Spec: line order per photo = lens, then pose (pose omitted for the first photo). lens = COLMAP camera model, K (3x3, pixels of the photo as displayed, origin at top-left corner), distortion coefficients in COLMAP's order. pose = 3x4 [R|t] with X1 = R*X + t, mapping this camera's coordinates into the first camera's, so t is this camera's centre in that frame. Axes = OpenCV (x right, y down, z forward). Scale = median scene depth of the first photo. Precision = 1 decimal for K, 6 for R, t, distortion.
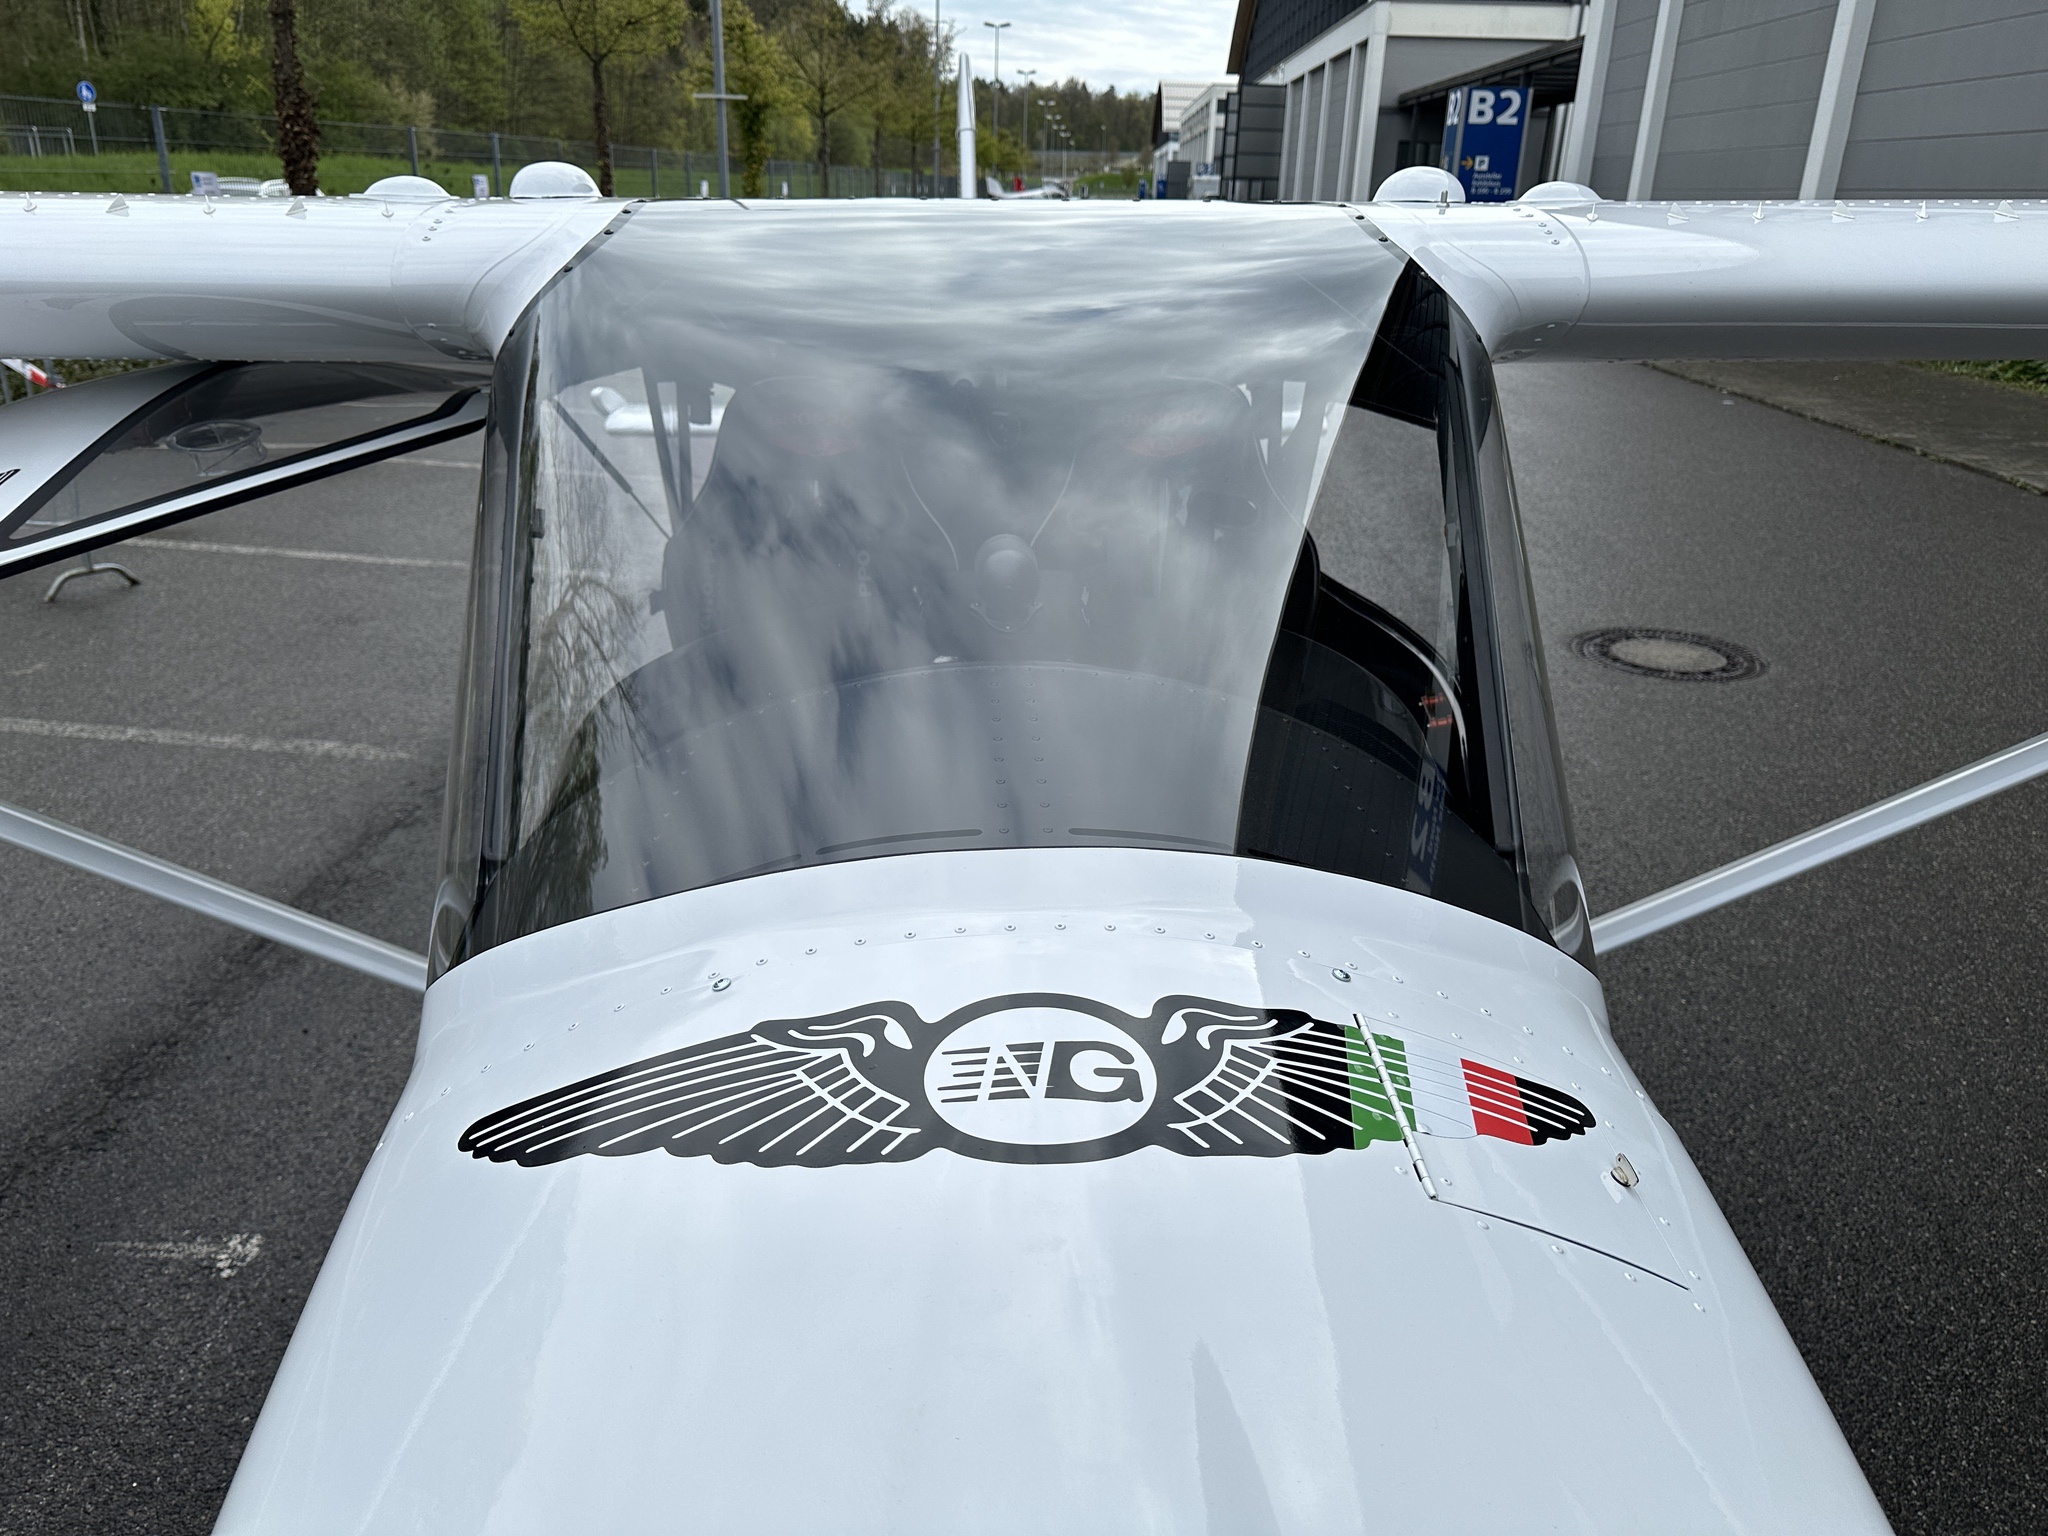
lens RADIAL K [[1444.7, 0, 1024.0], [0, 1444.7, 768.0], [0, 0, 1]] dist [0.002344, -0.025525]
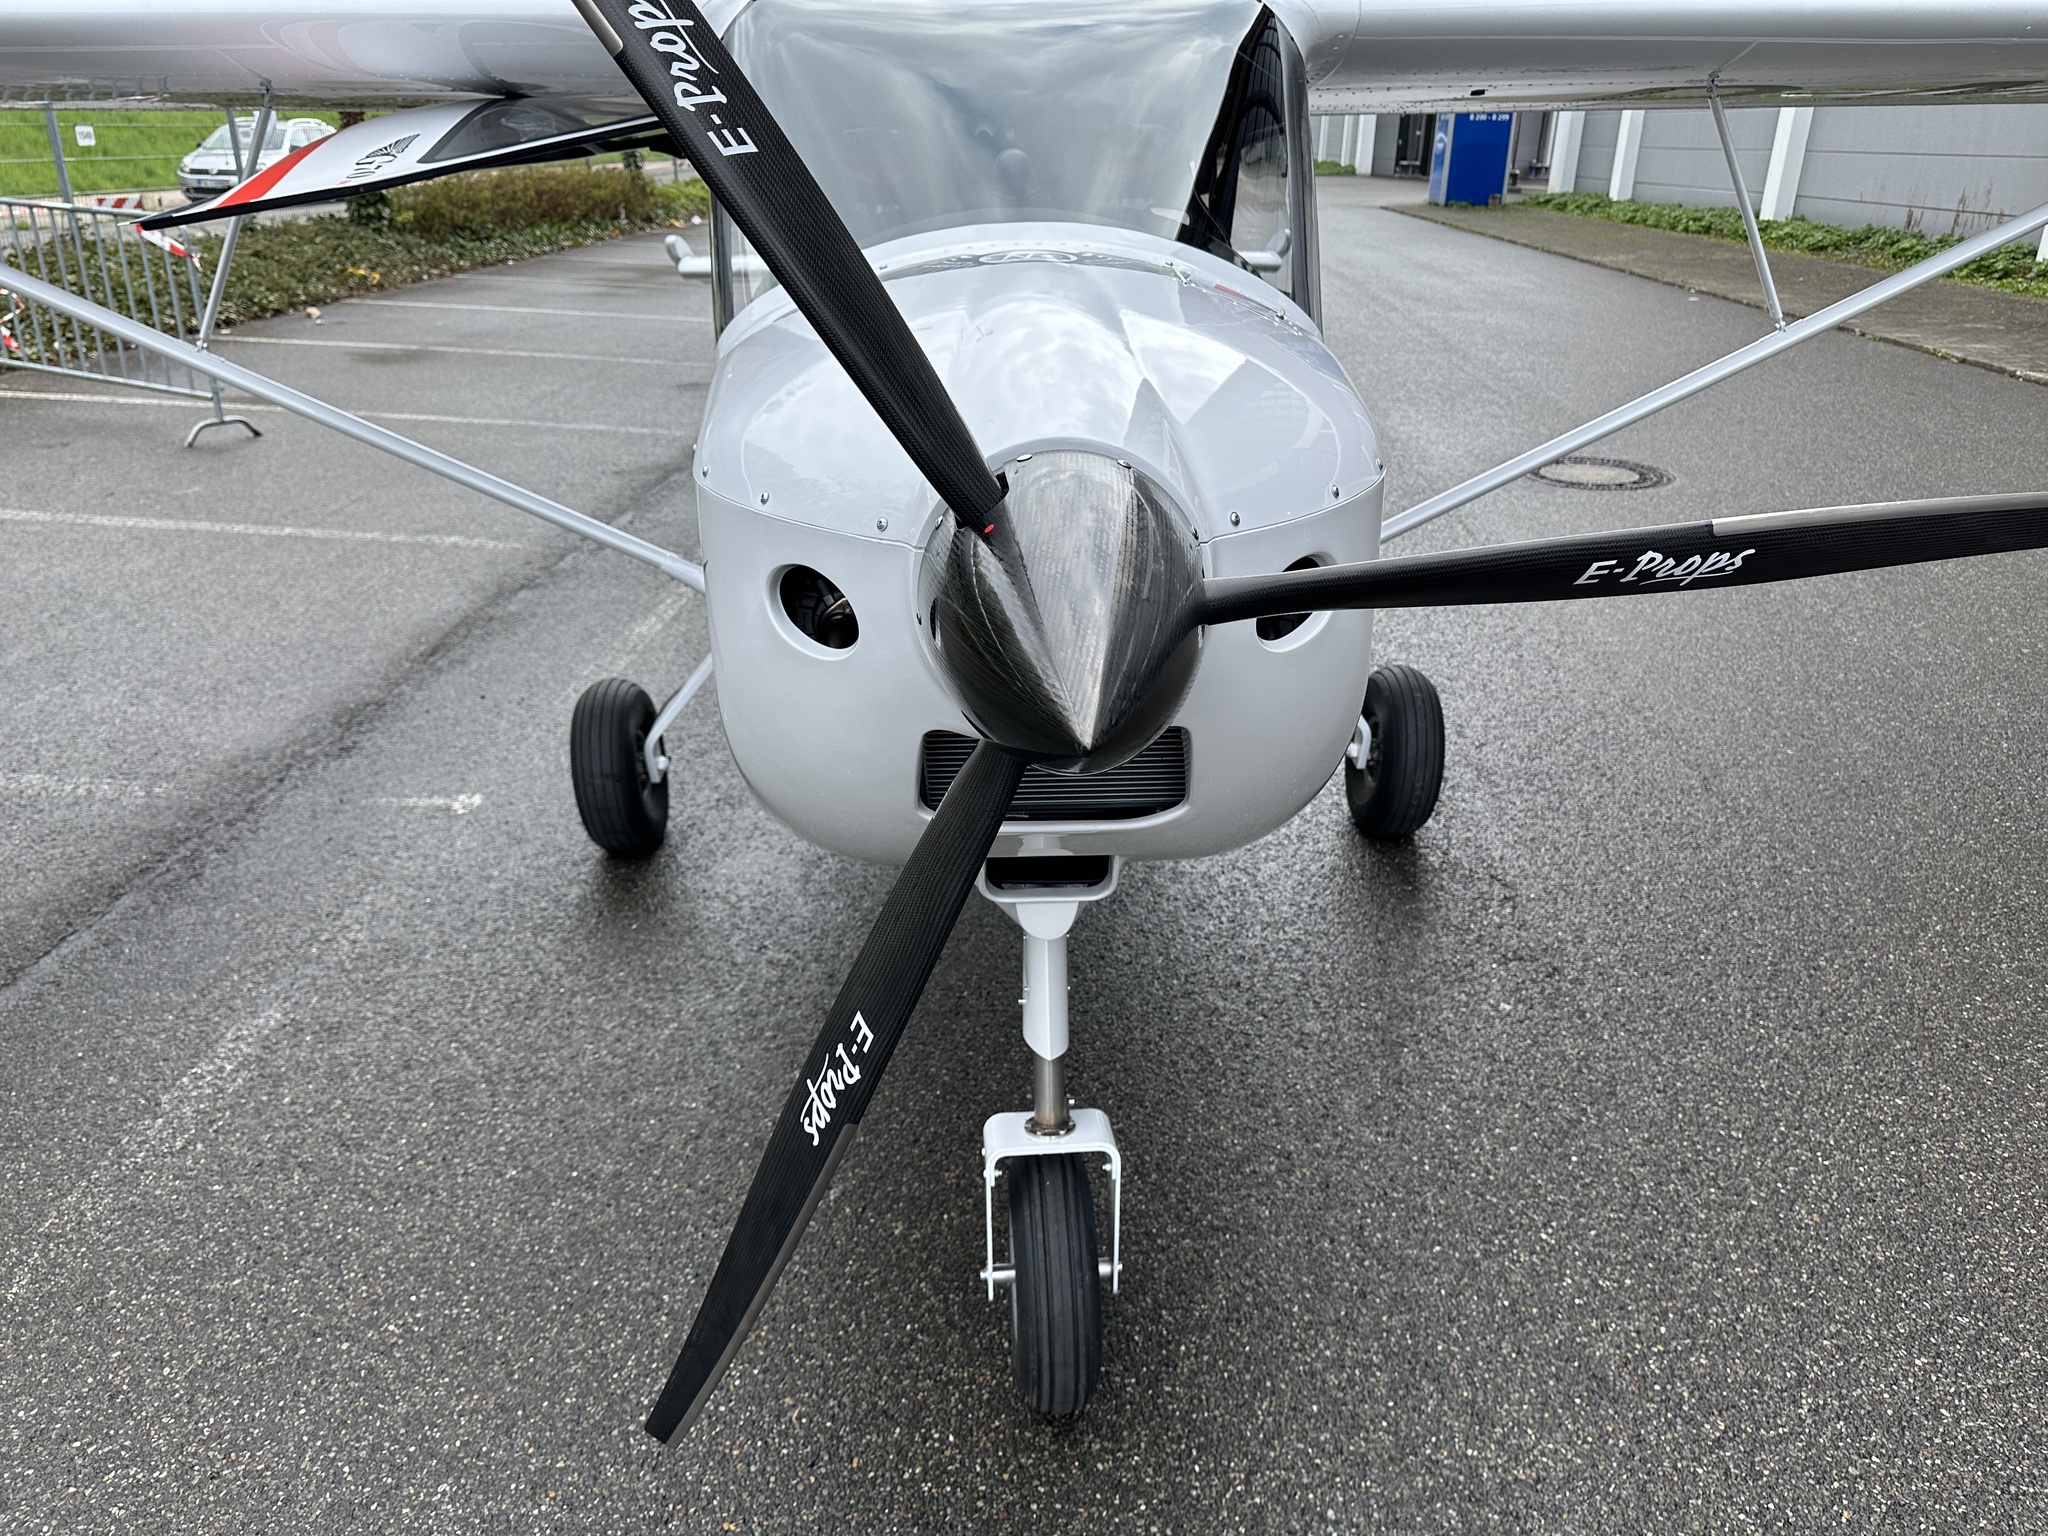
lens RADIAL K [[1444.7, 0, 1024.0], [0, 1444.7, 768.0], [0, 0, 1]] dist [0.002344, -0.025525]
pose [[0.999947, -0.005663, -0.008588, 0.000592], [0.005938, 0.999461, 0.032284, 0.130161], [0.008401, -0.032333, 0.999442, -0.188154]]
